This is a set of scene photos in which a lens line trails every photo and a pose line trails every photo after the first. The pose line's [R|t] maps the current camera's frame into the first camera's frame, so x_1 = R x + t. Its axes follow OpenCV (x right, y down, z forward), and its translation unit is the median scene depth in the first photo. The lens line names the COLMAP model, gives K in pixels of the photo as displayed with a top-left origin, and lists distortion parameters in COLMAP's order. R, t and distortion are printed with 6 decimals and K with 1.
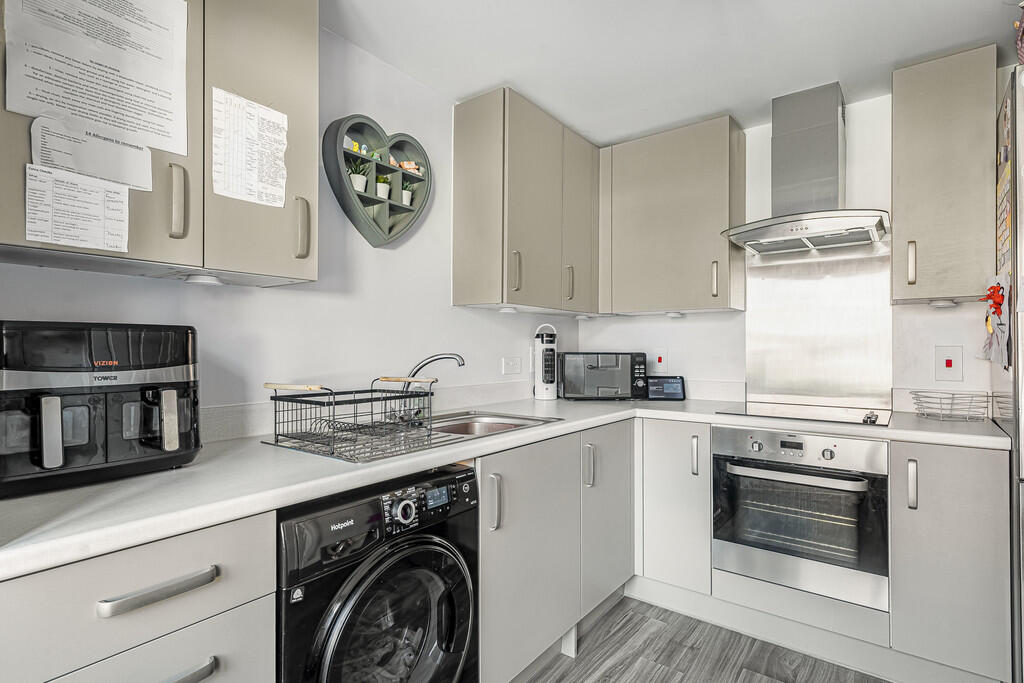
lens RADIAL K [[510.9, 0, 512.6], [0, 510.9, 345.6], [0, 0, 1]] dist [0.011350, 0.000018]
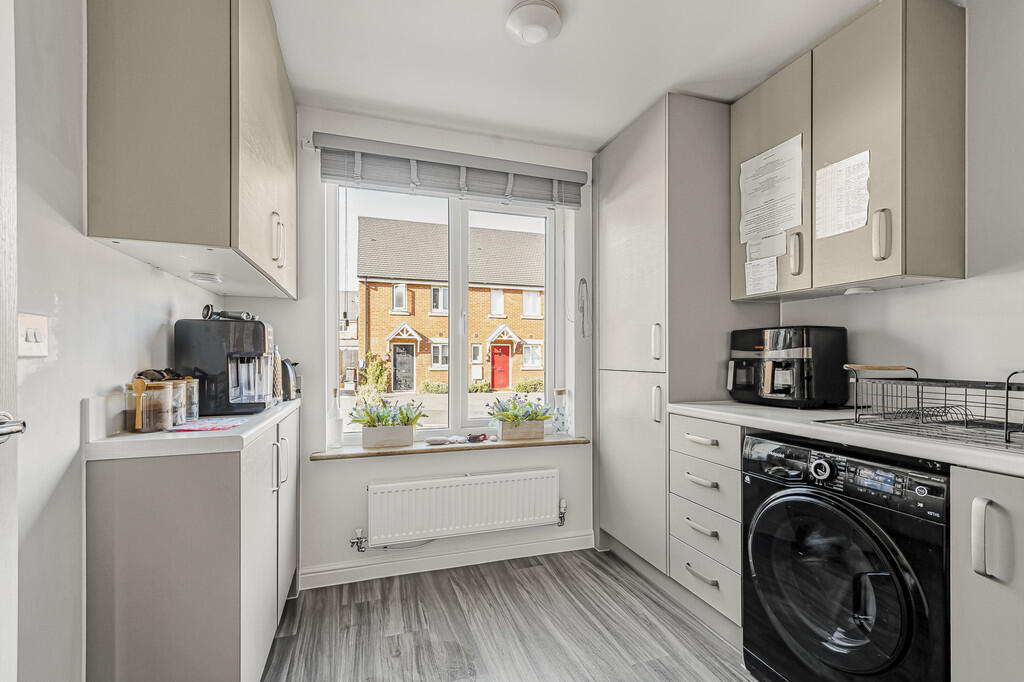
lens RADIAL K [[459.4, 0, 533.6], [0, 459.4, 359.5], [0, 0, 1]] dist [0.026327, -0.000063]
pose [[-0.523563, 0.002690, -0.851983, 1.010665], [0.002229, 0.999996, 0.001787, 0.061139], [0.851984, -0.000964, -0.523567, 0.945378]]
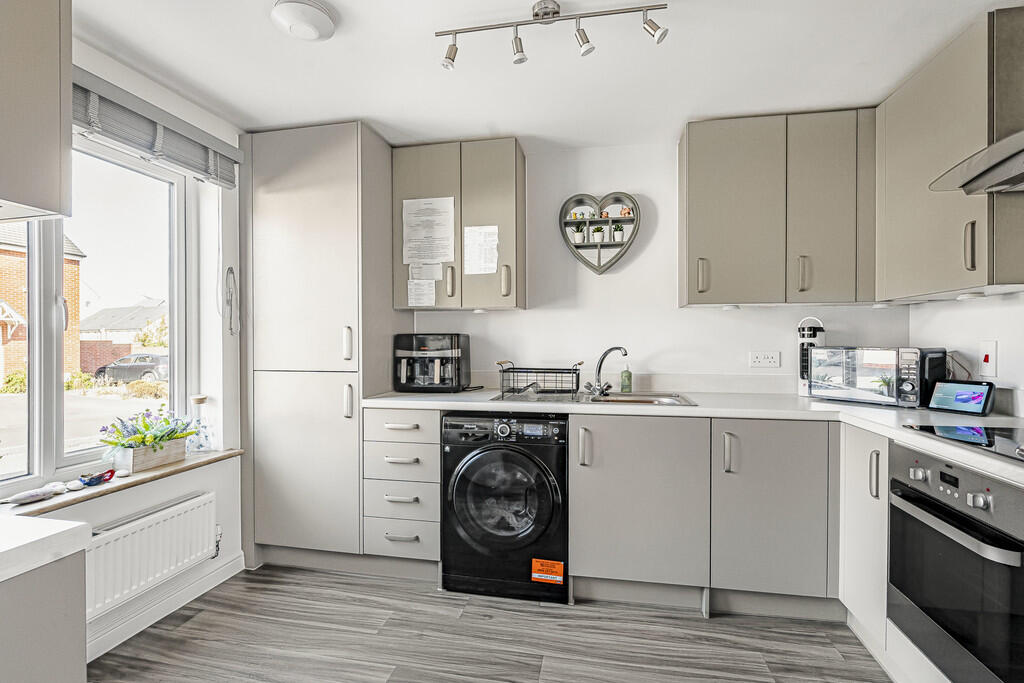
lens RADIAL K [[460.5, 0, 514.8], [0, 460.5, 345.5], [0, 0, 1]] dist [-0.000211, -0.000517]
pose [[0.448769, 0.004893, -0.893635, 1.244602], [0.005651, 0.999949, 0.008313, 0.000740], [0.893630, -0.008781, 0.448718, 0.267028]]
